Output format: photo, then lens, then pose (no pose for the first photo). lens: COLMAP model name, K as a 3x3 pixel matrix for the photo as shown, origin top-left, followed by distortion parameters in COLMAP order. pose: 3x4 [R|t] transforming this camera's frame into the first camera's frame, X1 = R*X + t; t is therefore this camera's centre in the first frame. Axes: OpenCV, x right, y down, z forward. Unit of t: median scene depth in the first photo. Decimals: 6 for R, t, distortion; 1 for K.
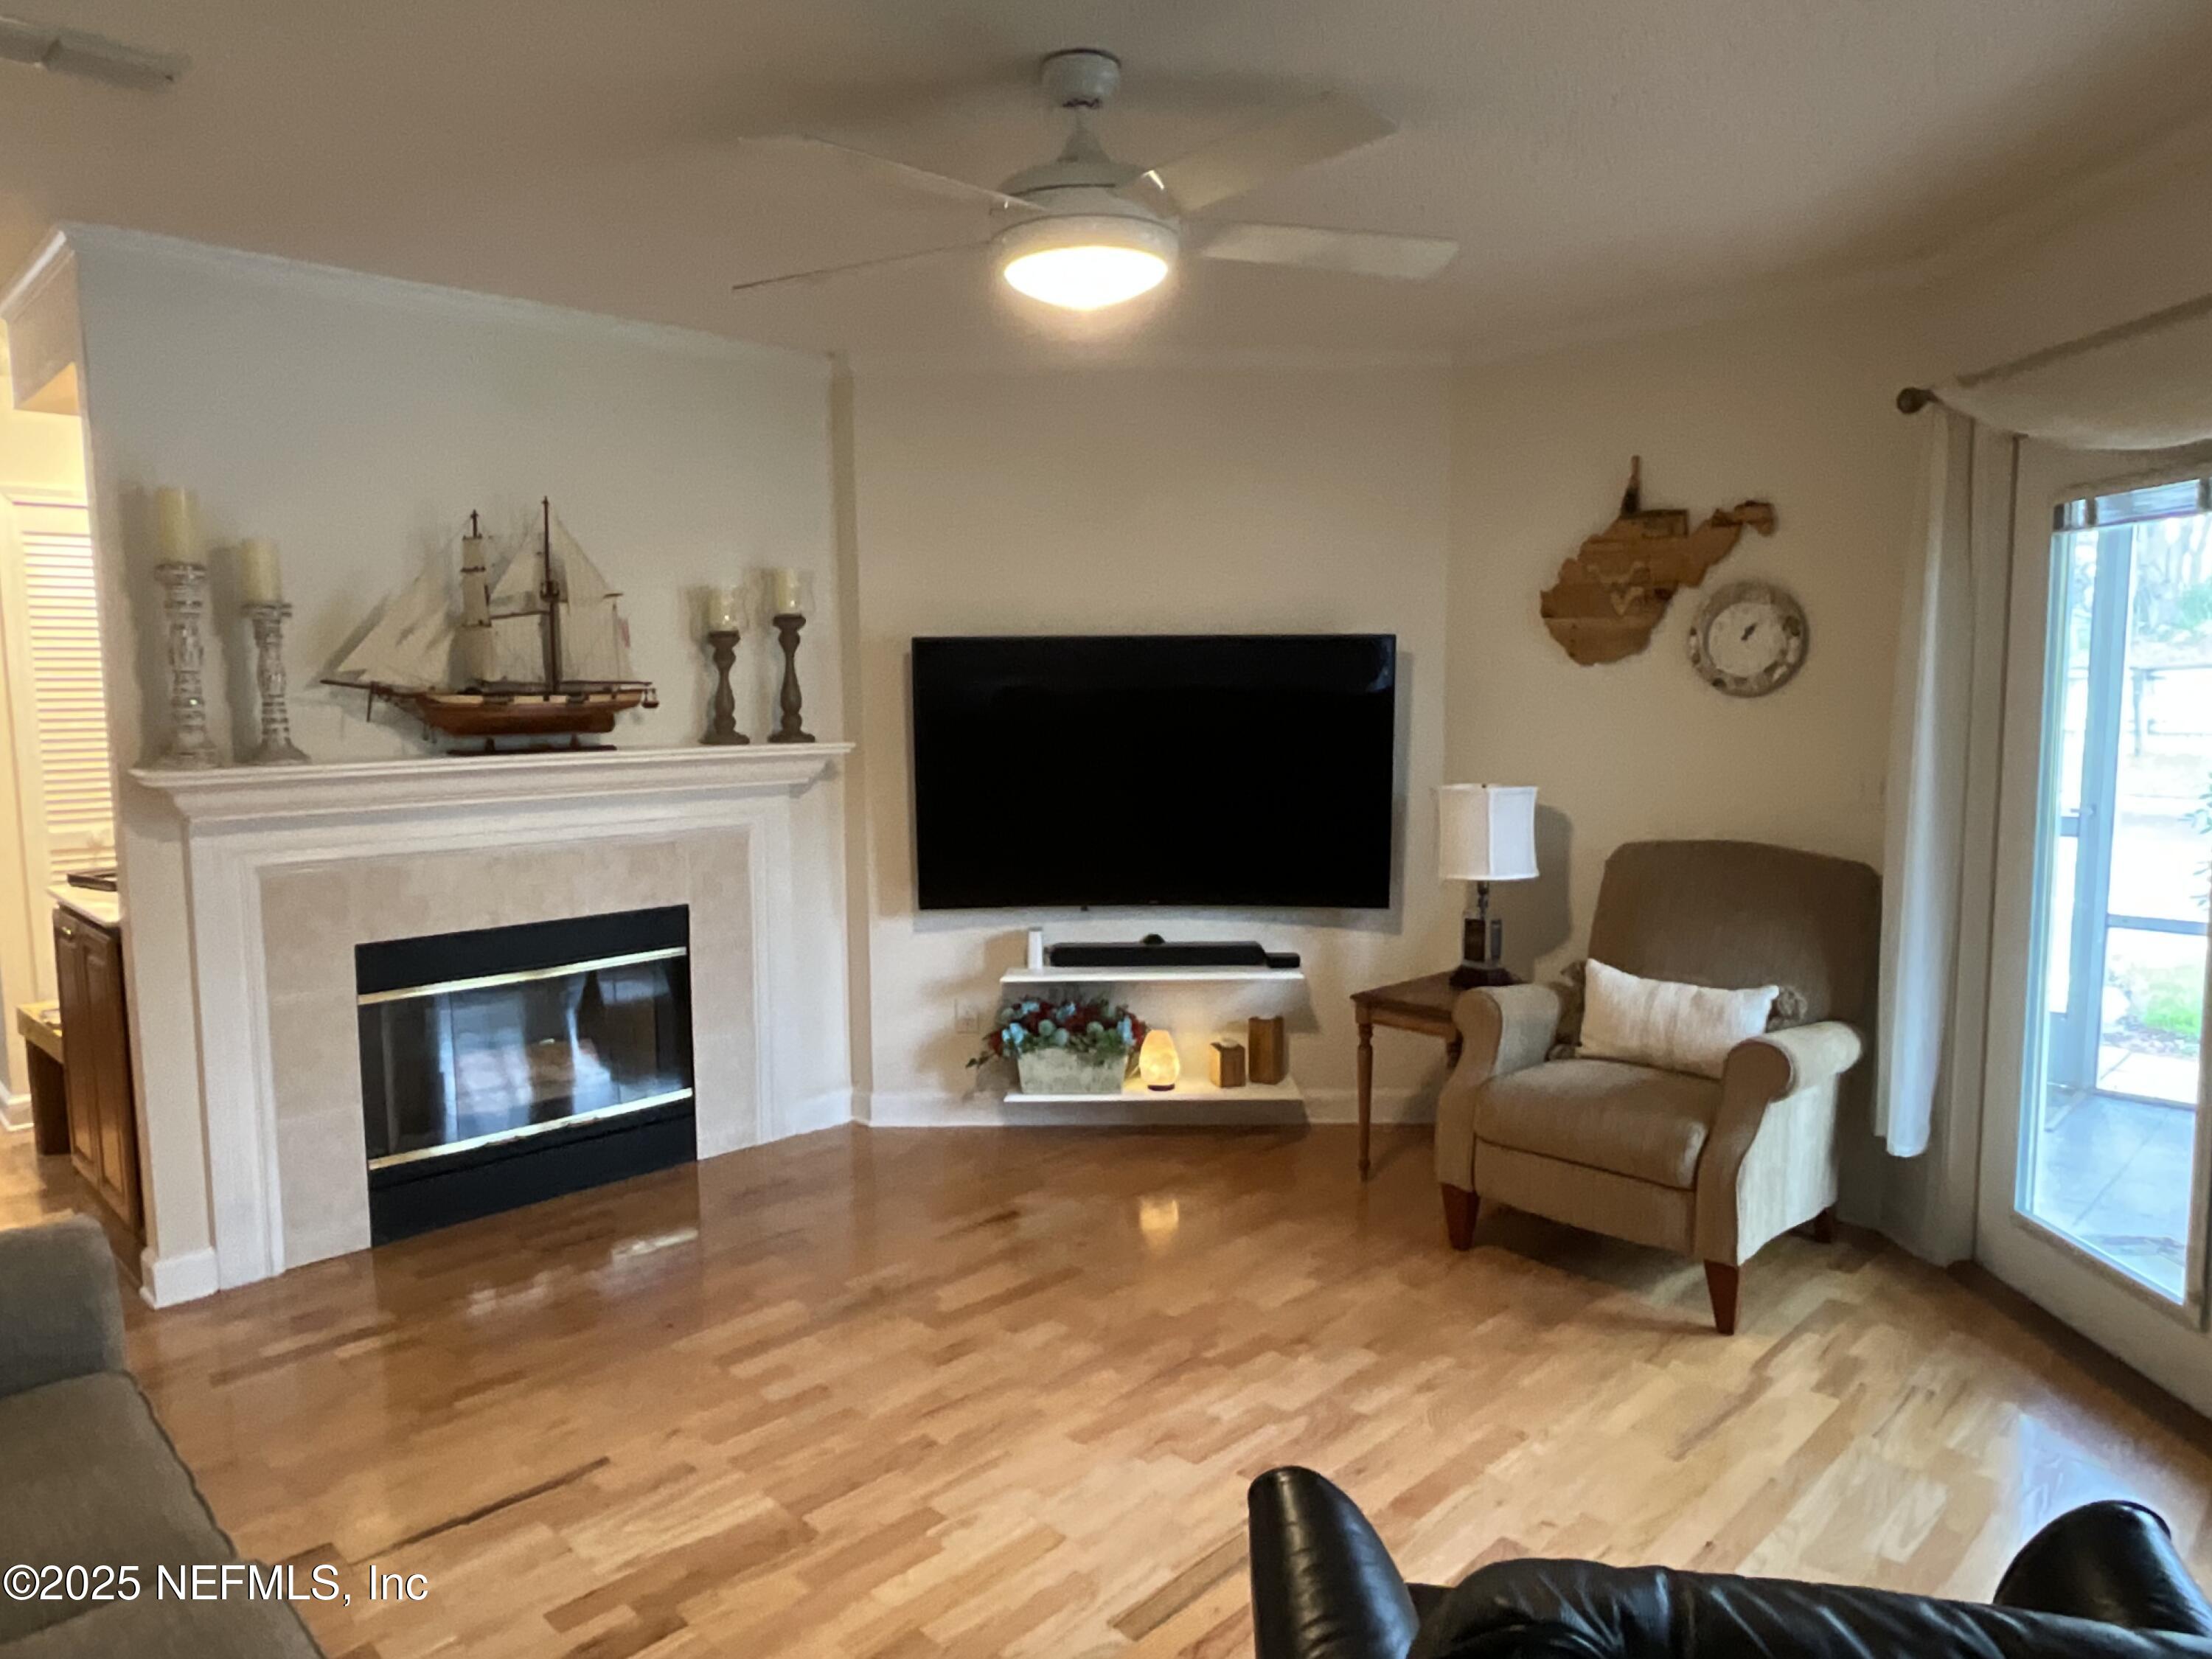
lens RADIAL K [[1411.4, 0, 1106.0], [0, 1411.4, 829.5], [0, 0, 1]] dist [0.003610, -0.000369]
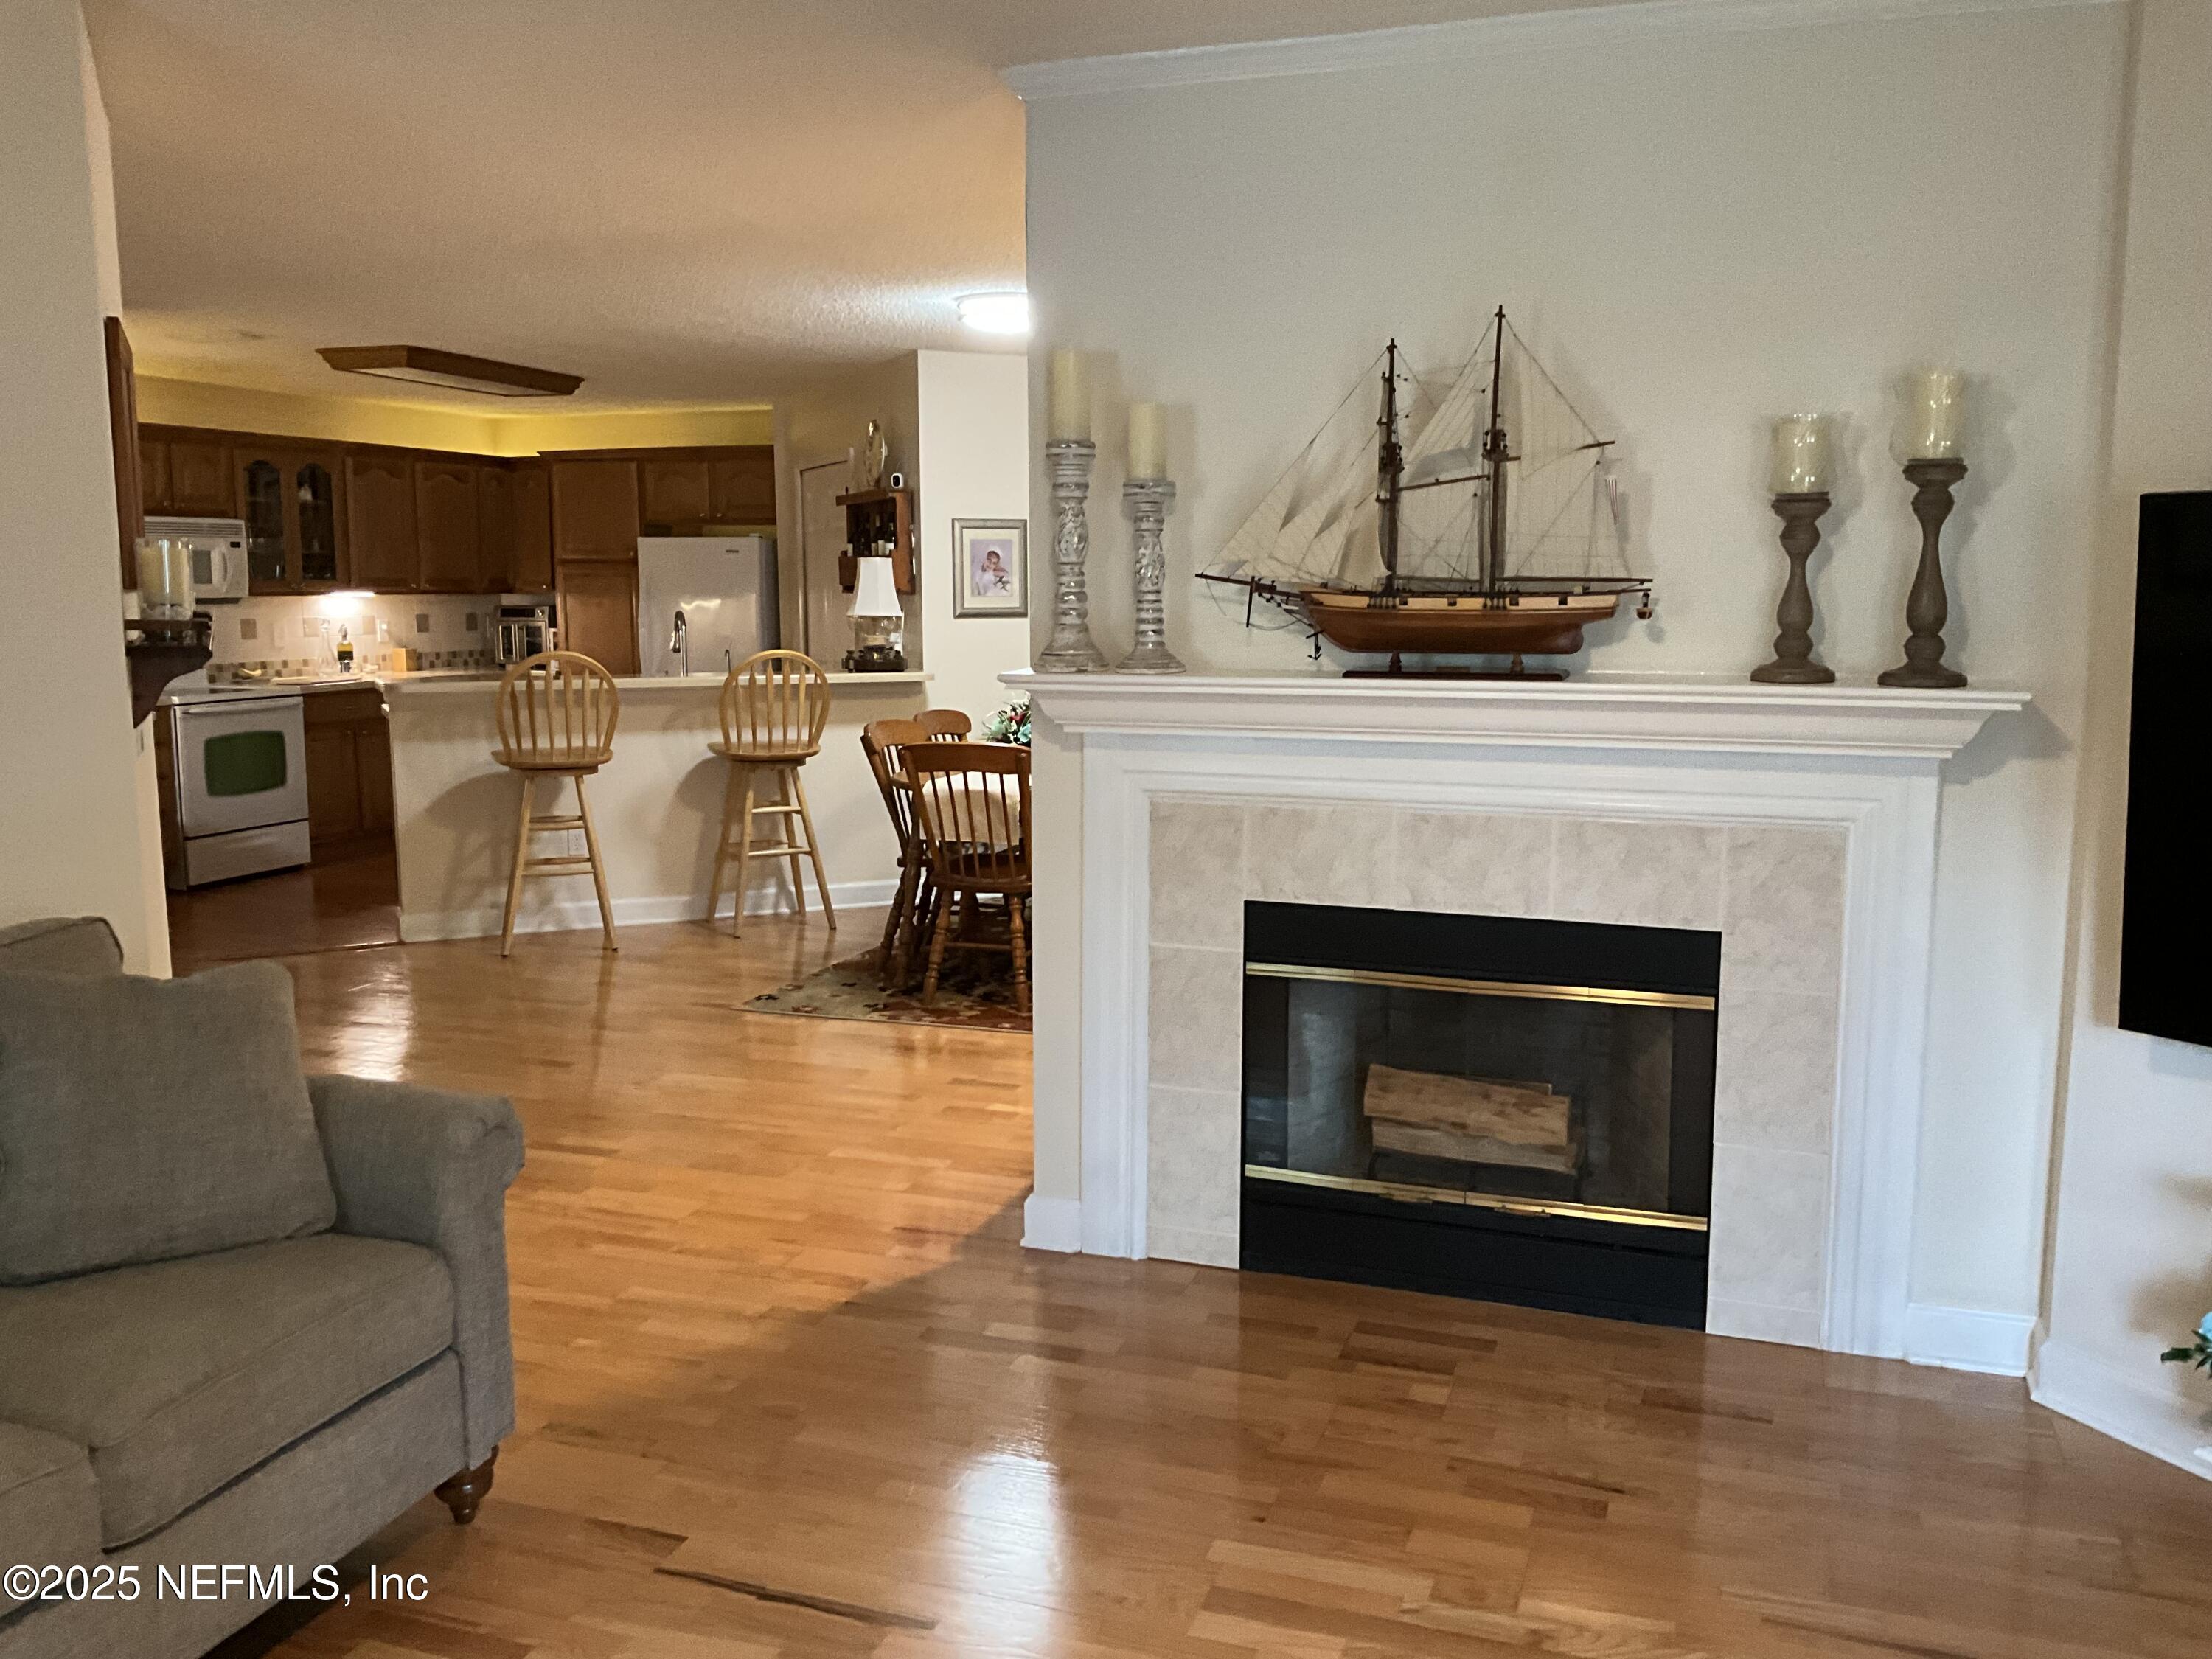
lens RADIAL K [[1809.1, 0, 1161.8], [0, 1809.1, 834.4], [0, 0, 1]] dist [0.096587, -0.166611]
pose [[0.442992, 0.133298, -0.886560, 0.345204], [-0.099555, 0.990083, 0.099118, -0.051029], [0.890981, 0.044353, 0.451870, 0.451518]]
